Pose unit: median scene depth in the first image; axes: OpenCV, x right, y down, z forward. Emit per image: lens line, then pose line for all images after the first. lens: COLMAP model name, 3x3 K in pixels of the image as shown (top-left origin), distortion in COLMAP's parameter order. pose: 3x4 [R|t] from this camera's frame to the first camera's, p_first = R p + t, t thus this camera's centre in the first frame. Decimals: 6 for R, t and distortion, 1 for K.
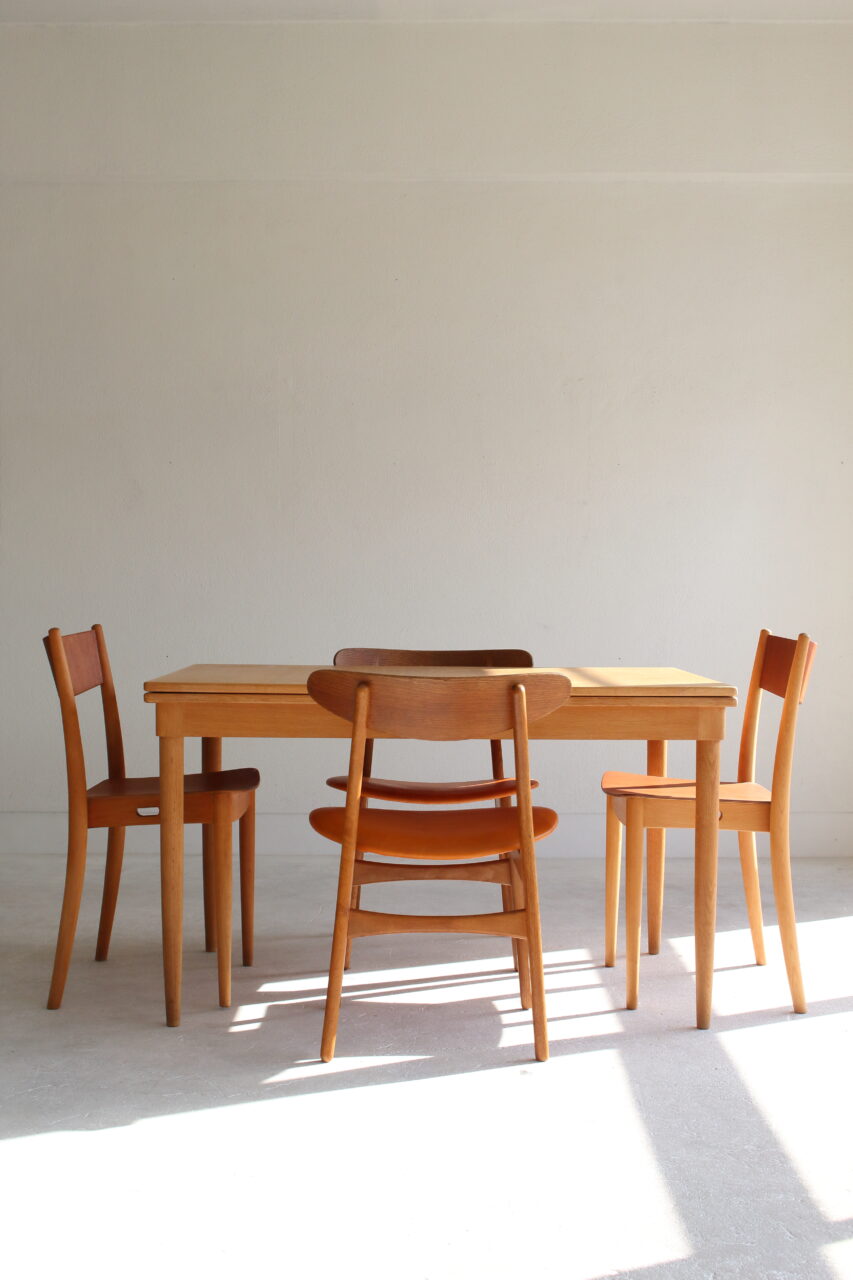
lens RADIAL K [[1690.0, 0, 415.4], [0, 1690.0, 667.1], [0, 0, 1]] dist [-0.029213, 0.000000]
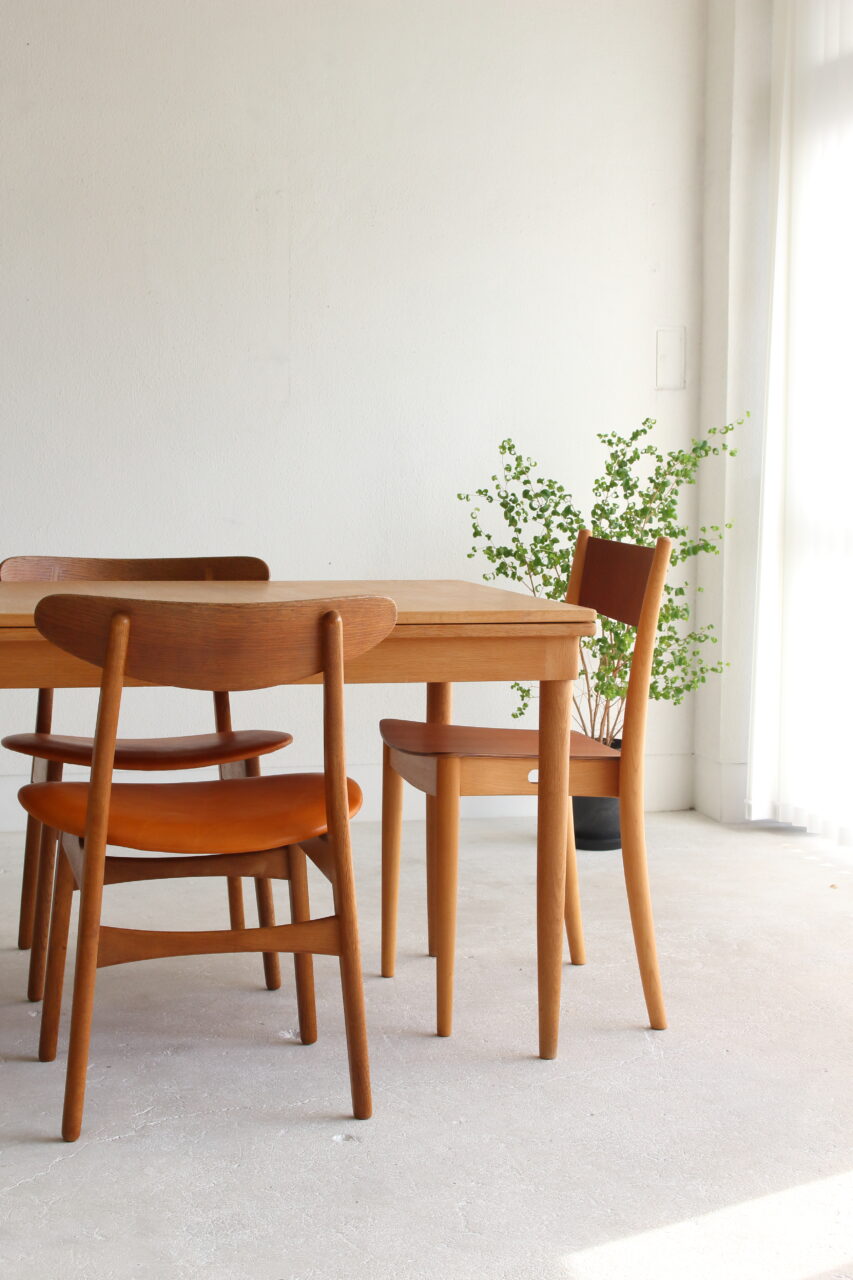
lens RADIAL K [[2123.7, 0, 394.7], [0, 2123.7, 667.5], [0, 0, 1]] dist [-0.000163, 0.000000]
pose [[0.971410, -0.018555, 0.236681, -0.122362], [0.006478, 0.998641, 0.051704, -0.011898], [-0.237319, -0.048693, 0.970211, 0.095890]]
